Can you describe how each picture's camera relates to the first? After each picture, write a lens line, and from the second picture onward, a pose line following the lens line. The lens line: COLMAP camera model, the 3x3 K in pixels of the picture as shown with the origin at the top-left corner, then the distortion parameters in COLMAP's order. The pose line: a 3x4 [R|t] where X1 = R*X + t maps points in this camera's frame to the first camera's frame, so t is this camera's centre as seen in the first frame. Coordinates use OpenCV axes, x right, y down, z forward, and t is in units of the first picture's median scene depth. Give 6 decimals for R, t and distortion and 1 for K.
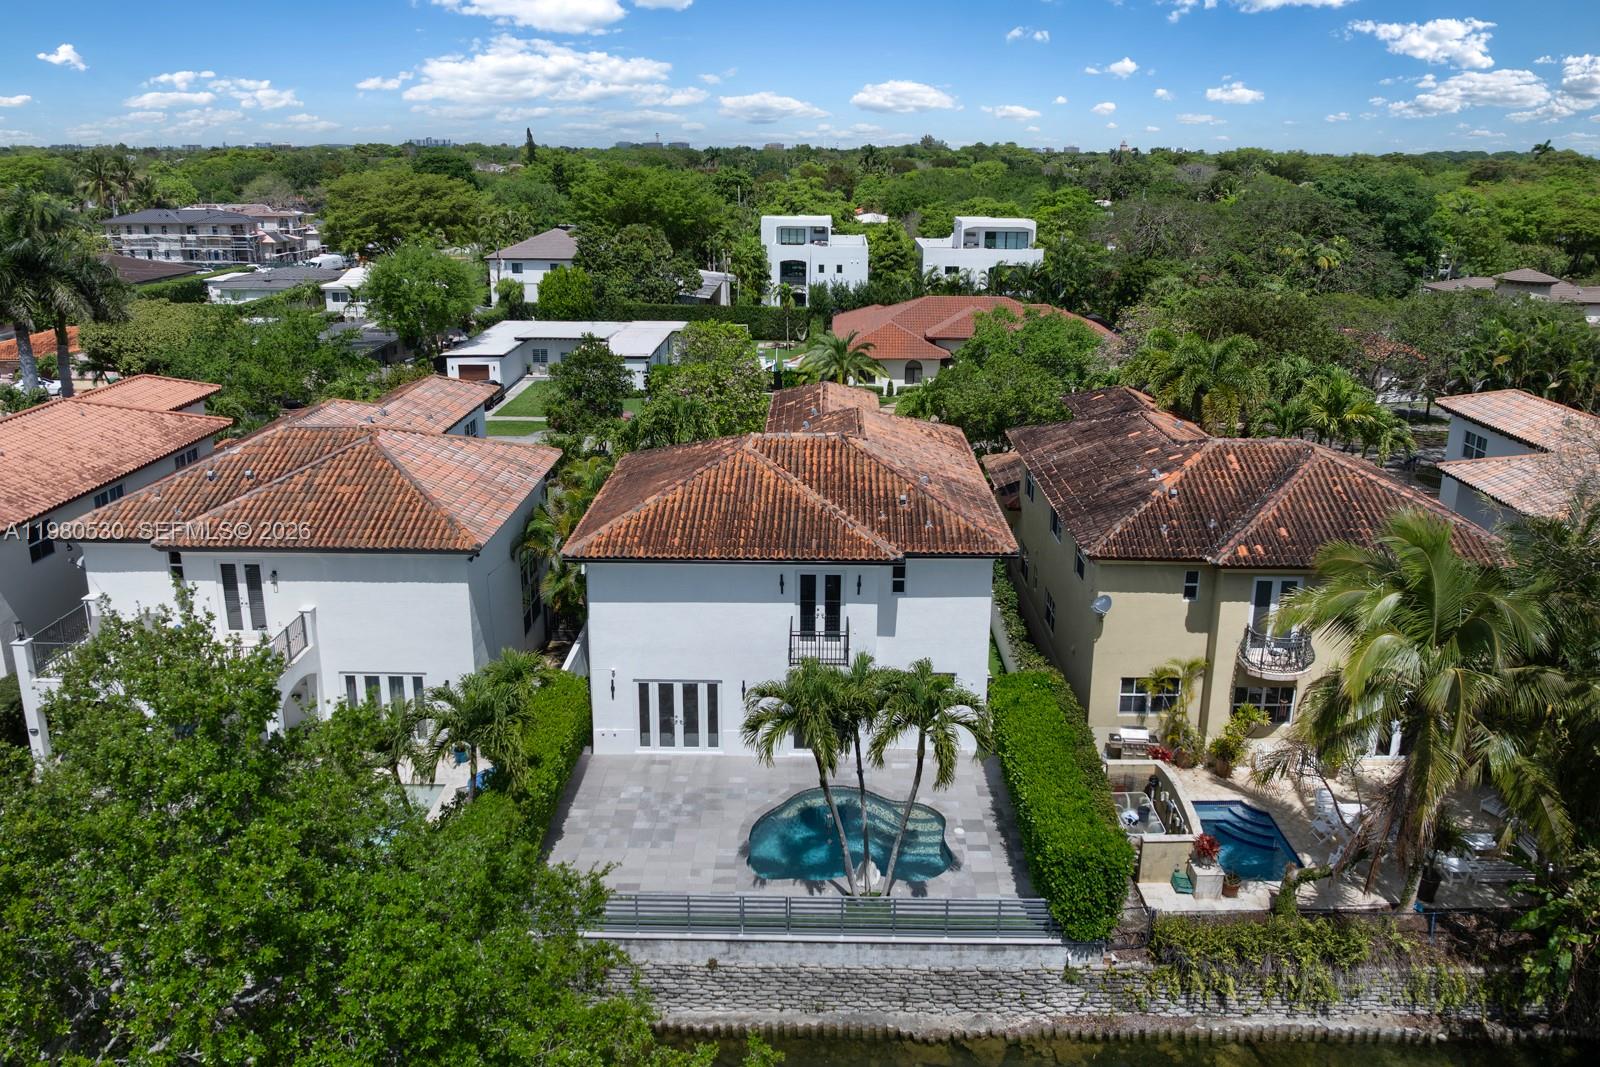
lens RADIAL K [[1198.1, 0, 805.9], [0, 1198.1, 606.5], [0, 0, 1]] dist [-0.035632, 0.000259]
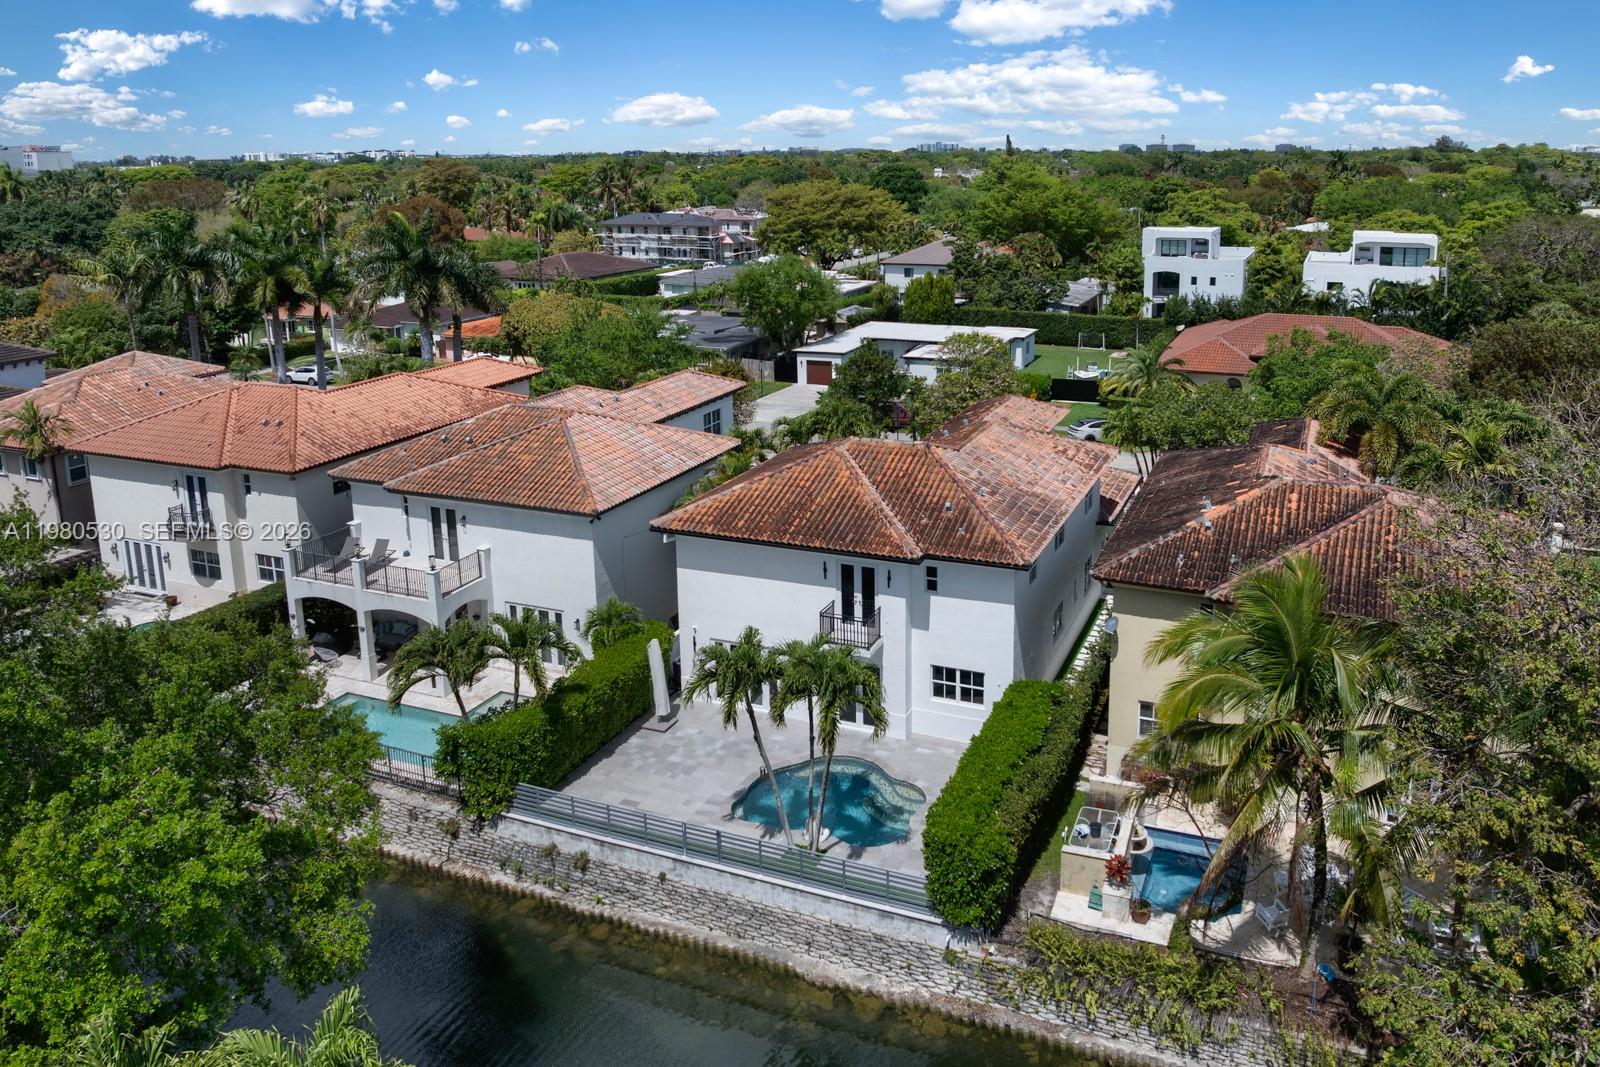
lens RADIAL K [[1188.5, 0, 800.0], [0, 1188.5, 533.5], [0, 0, 1]] dist [0.000729, -0.074563]
pose [[0.921916, 0.101626, -0.373823, 0.367336], [-0.122357, 0.991968, -0.032081, -0.014092], [0.367560, 0.075316, 0.926945, -0.055451]]
